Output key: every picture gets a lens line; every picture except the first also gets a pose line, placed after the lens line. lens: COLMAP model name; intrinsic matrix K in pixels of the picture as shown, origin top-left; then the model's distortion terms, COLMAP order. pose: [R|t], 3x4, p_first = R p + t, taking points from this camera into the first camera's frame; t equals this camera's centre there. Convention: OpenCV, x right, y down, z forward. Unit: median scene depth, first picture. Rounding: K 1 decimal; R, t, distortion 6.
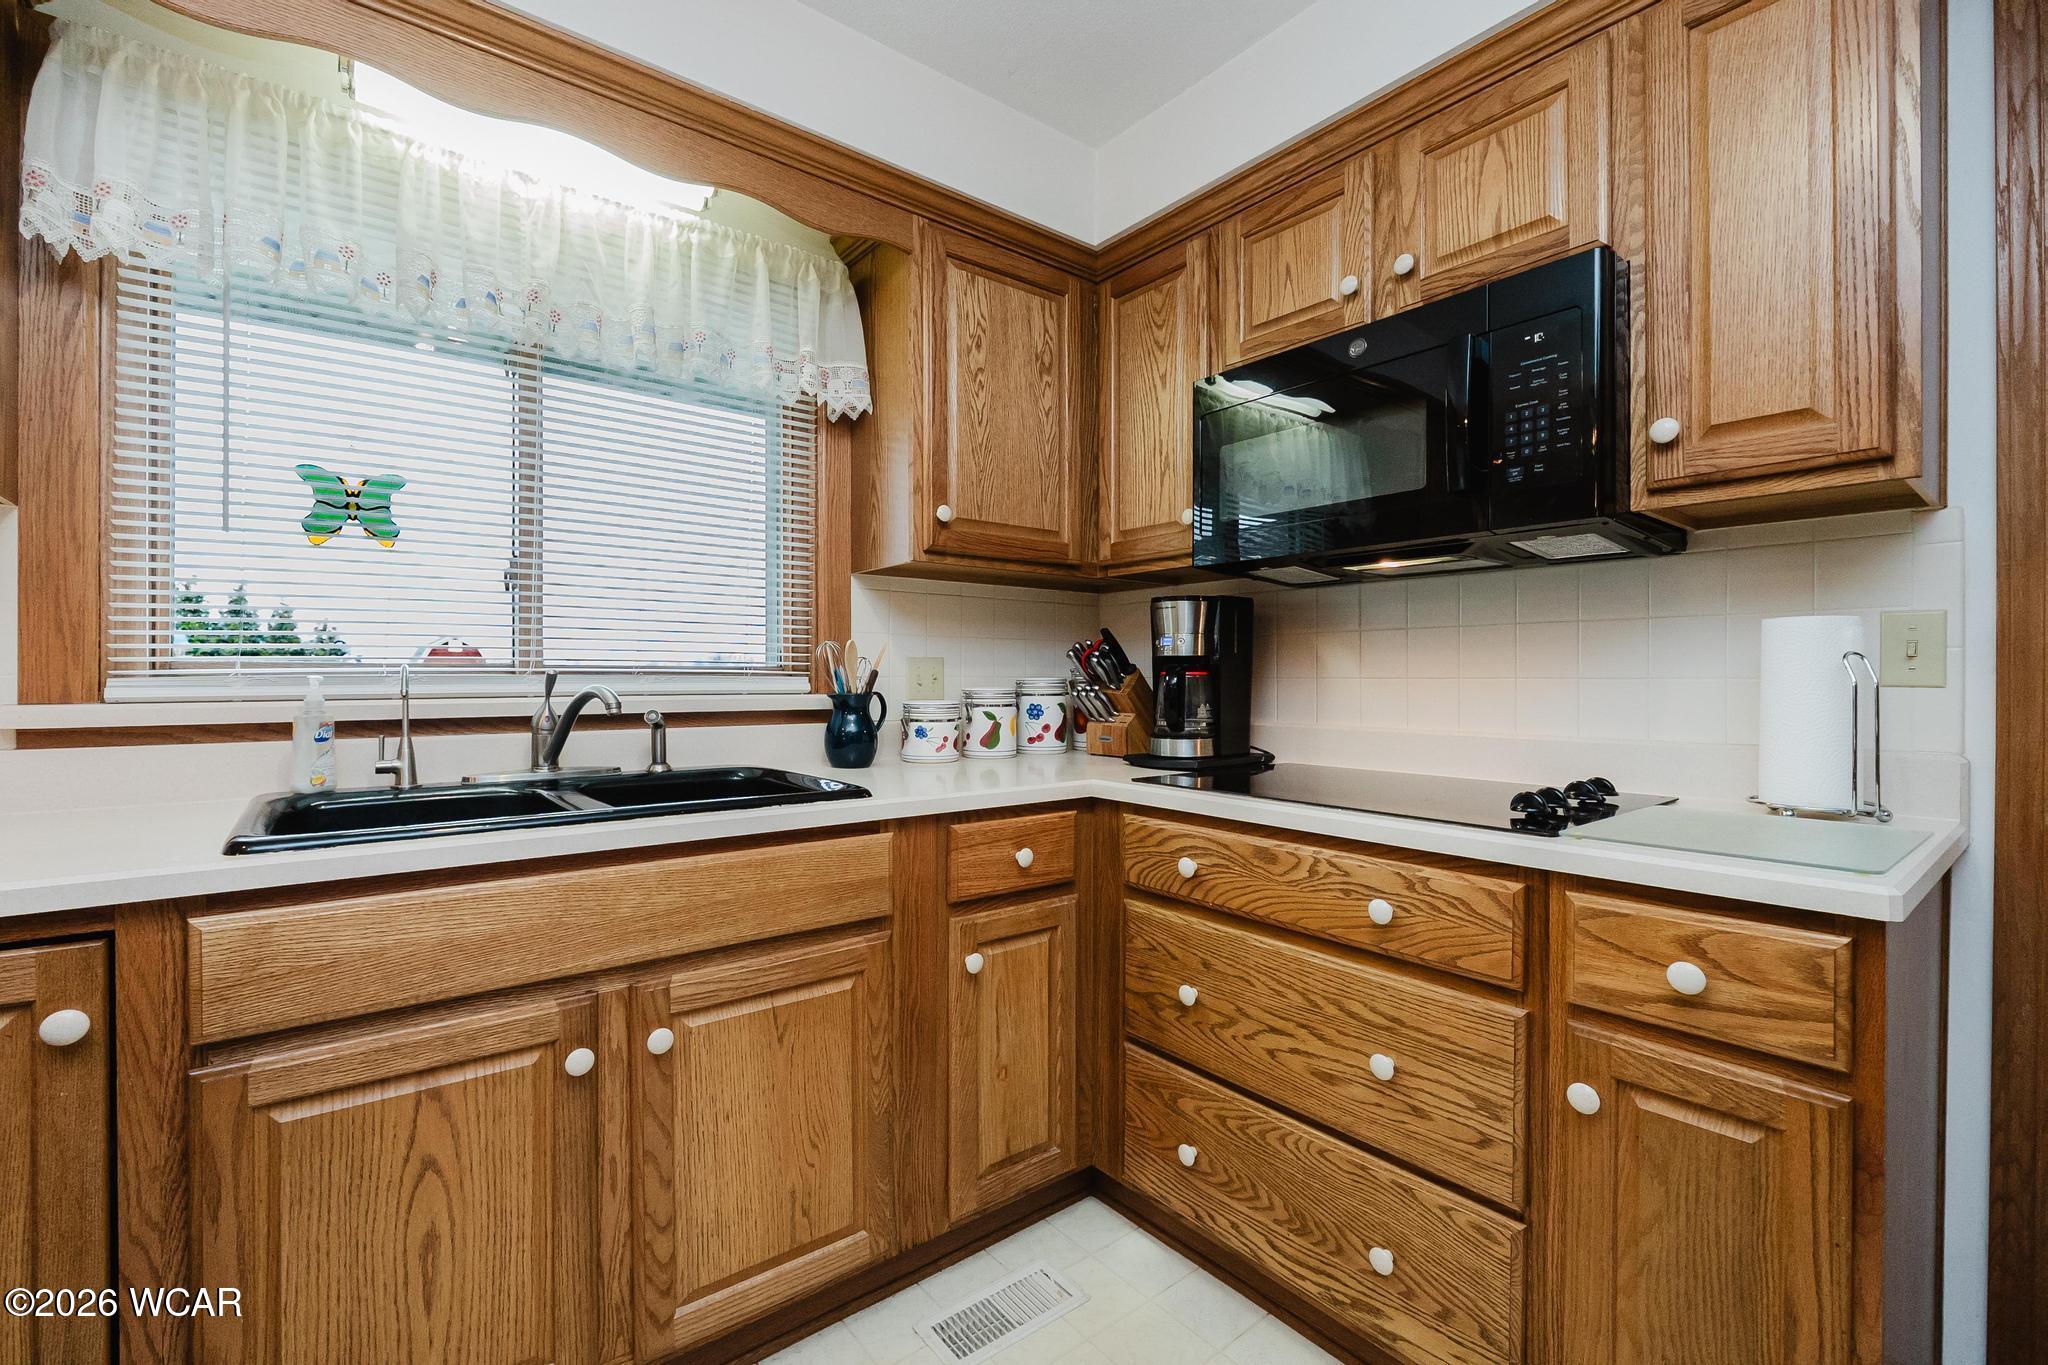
lens RADIAL K [[882.0, 0, 1036.4], [0, 882.0, 682.8], [0, 0, 1]] dist [-0.008994, 0.001868]
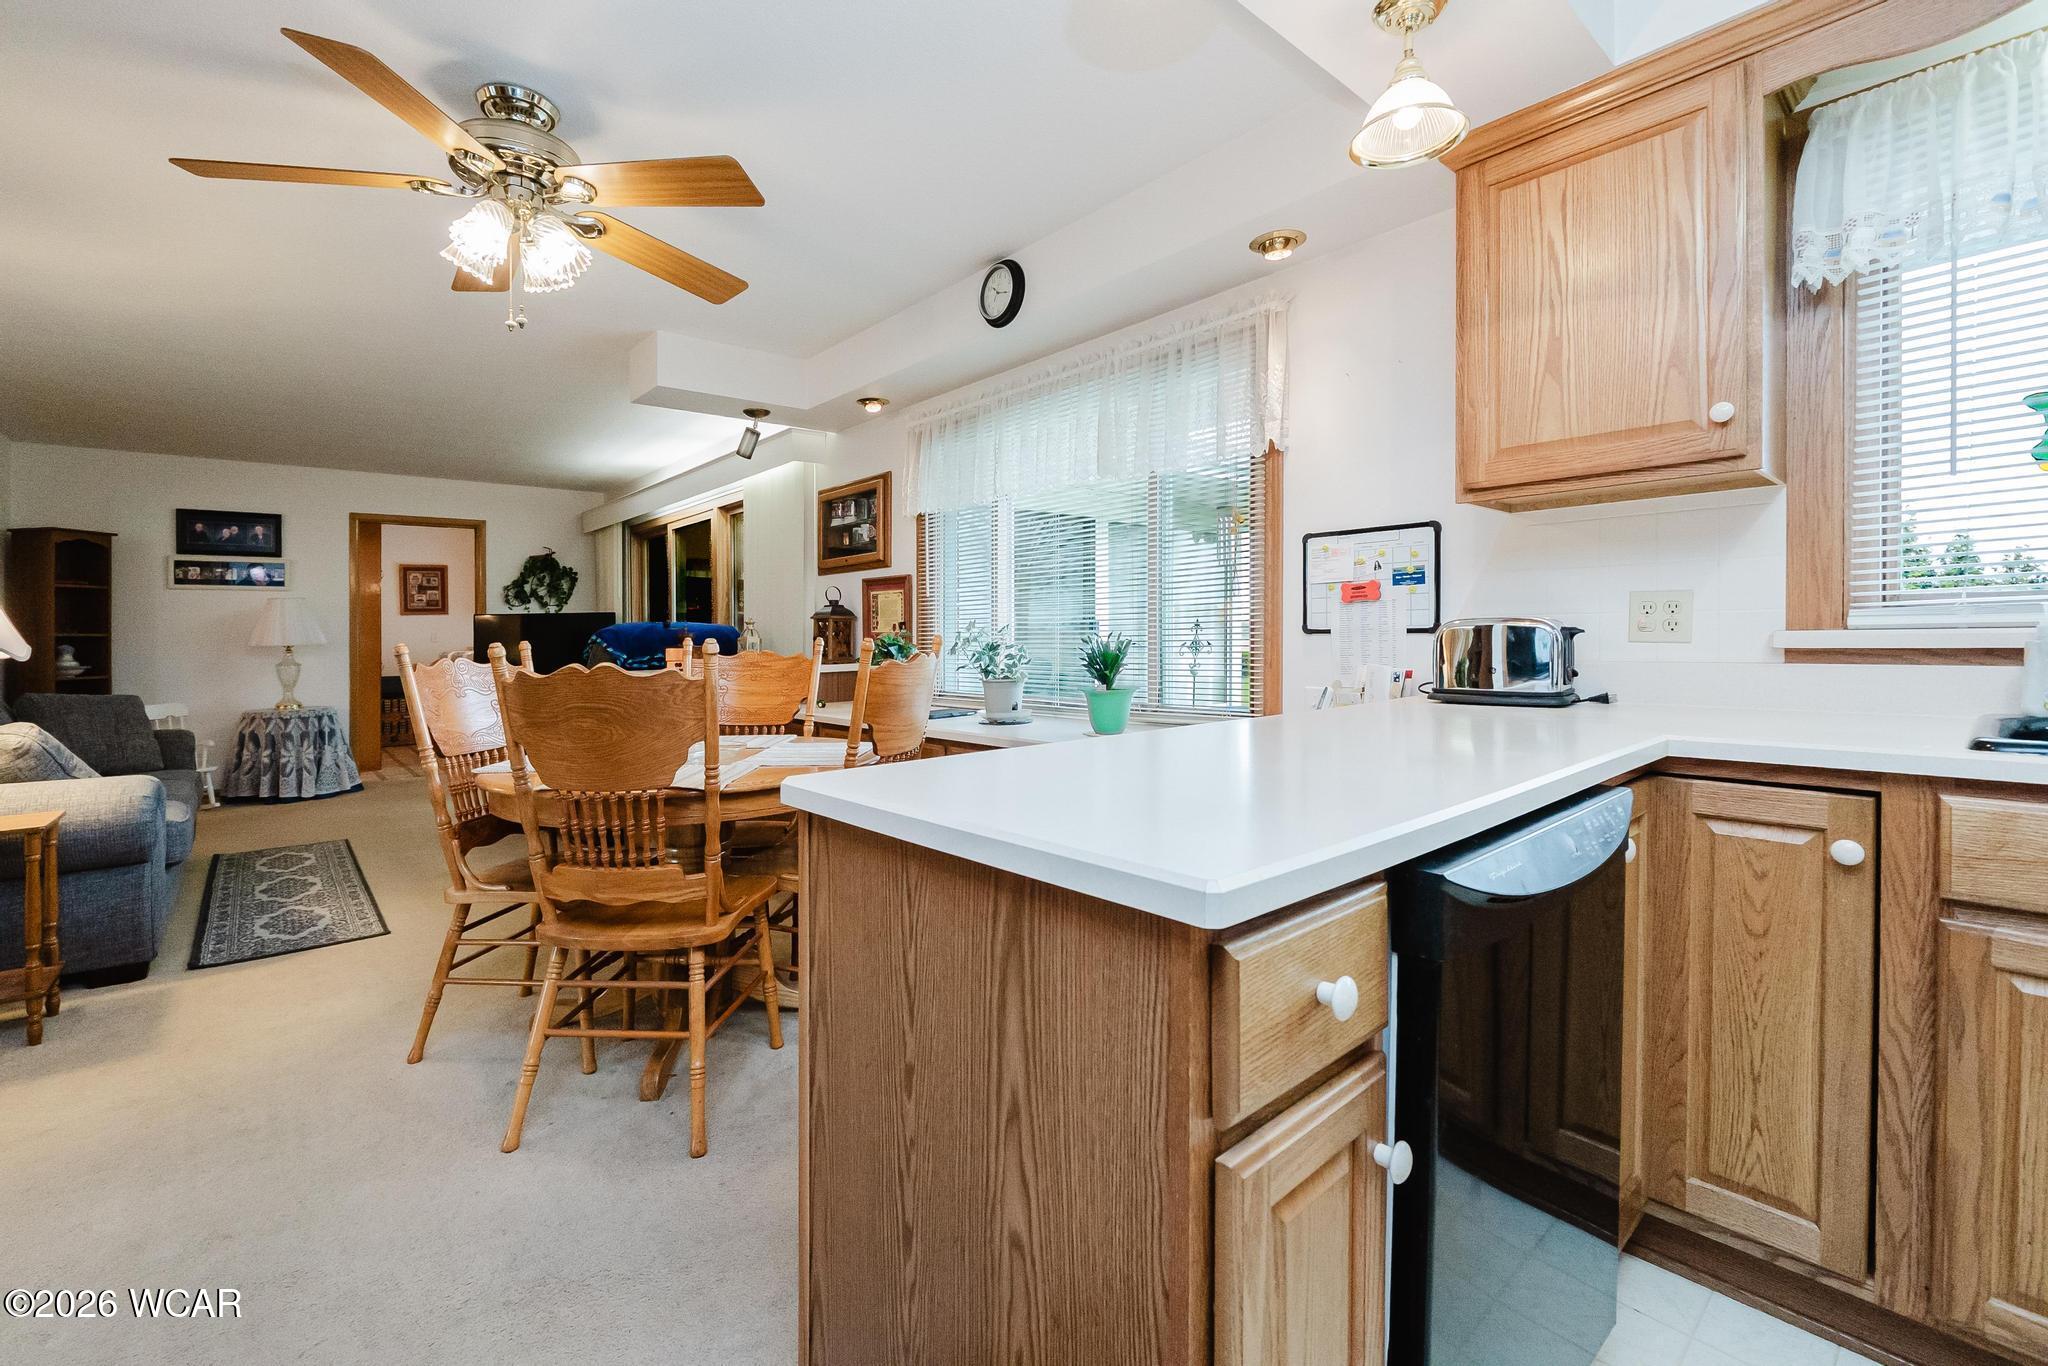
lens RADIAL K [[882.0, 0, 1000.7], [0, 882.0, 649.9], [0, 0, 1]] dist [-0.008994, 0.001868]
pose [[0.037784, 0.016862, -0.999144, 0.142124], [0.009835, 0.999803, 0.017245, 0.018388], [0.999238, -0.010478, 0.037611, -0.244105]]
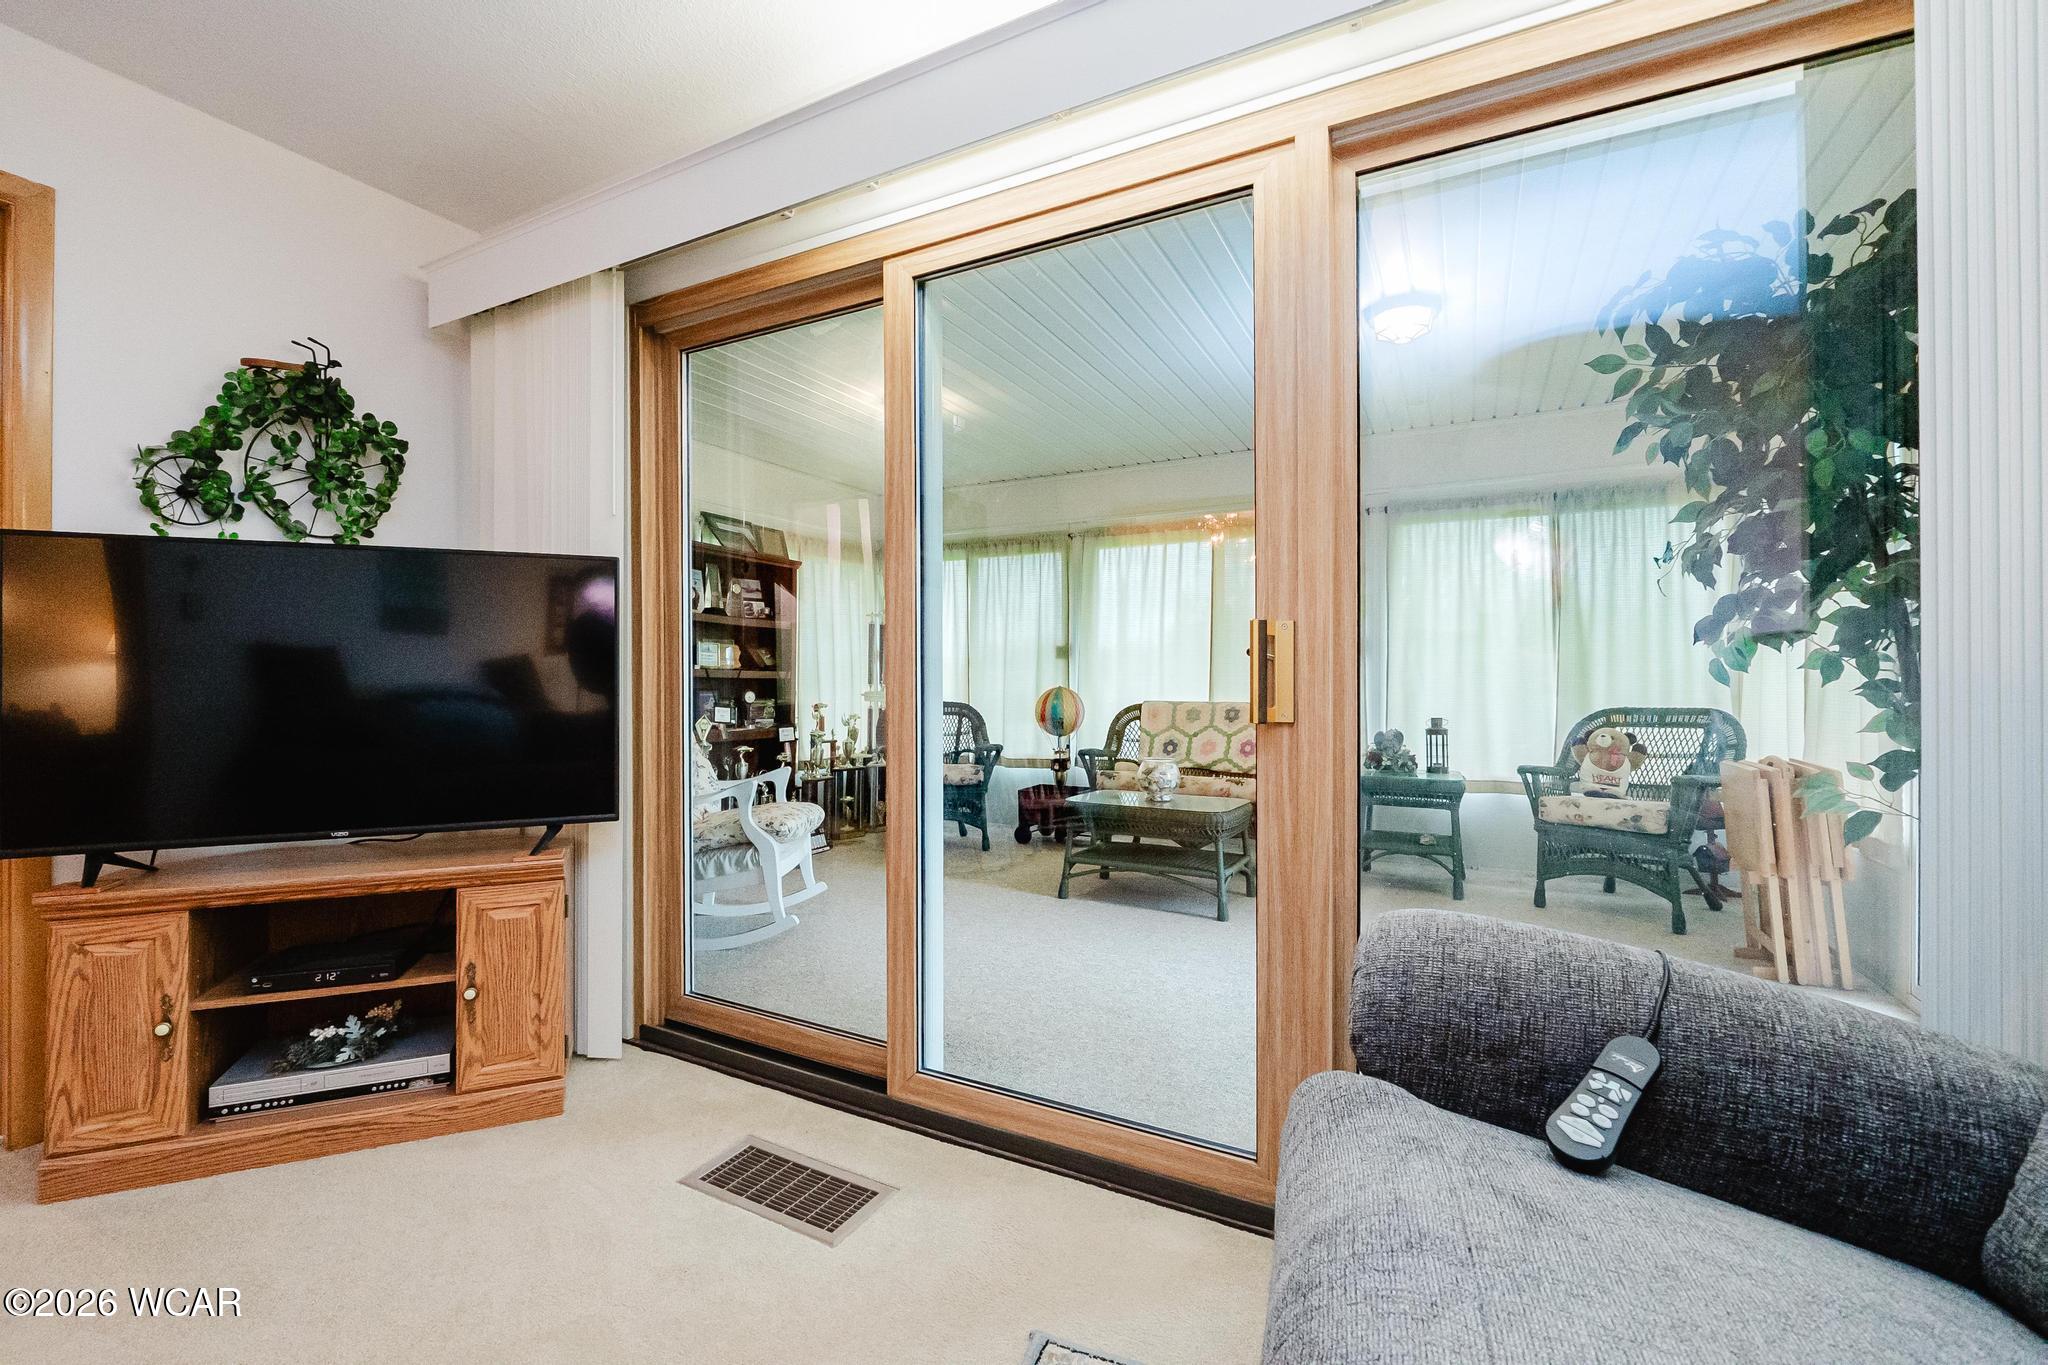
lens RADIAL K [[882.0, 0, 1019.6], [0, 882.0, 691.7], [0, 0, 1]] dist [-0.008994, 0.001868]
pose [[0.394113, 0.017876, -0.918888, -3.447718], [0.000396, 0.999807, 0.019620, 0.081883], [0.919062, -0.008097, 0.394030, -2.318230]]
